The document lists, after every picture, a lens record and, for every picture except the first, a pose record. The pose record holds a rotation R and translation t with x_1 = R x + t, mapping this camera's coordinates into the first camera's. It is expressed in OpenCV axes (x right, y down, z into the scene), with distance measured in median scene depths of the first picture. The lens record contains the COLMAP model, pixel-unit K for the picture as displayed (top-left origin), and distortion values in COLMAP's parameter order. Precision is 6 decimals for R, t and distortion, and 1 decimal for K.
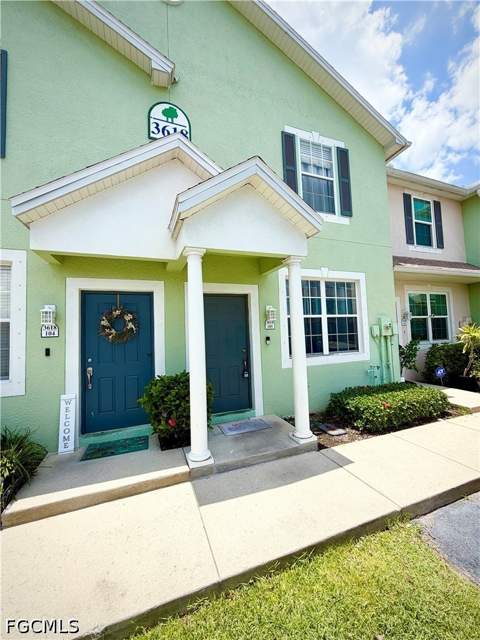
lens RADIAL K [[254.4, 0, 240.0], [0, 254.4, 320.0], [0, 0, 1]] dist [-0.000345, -0.000186]
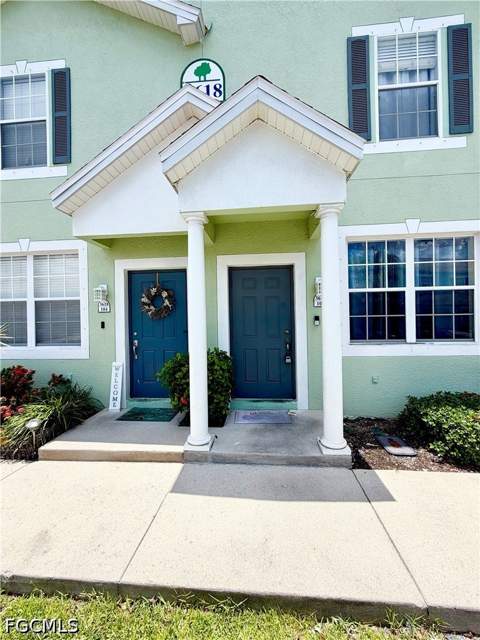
lens RADIAL K [[254.4, 0, 240.0], [0, 254.4, 320.0], [0, 0, 1]] dist [-0.000345, -0.000186]
pose [[0.899200, 0.021816, -0.436993, 0.306790], [0.008044, 0.997763, 0.066363, 0.028309], [0.437464, -0.063189, 0.897013, 0.207890]]
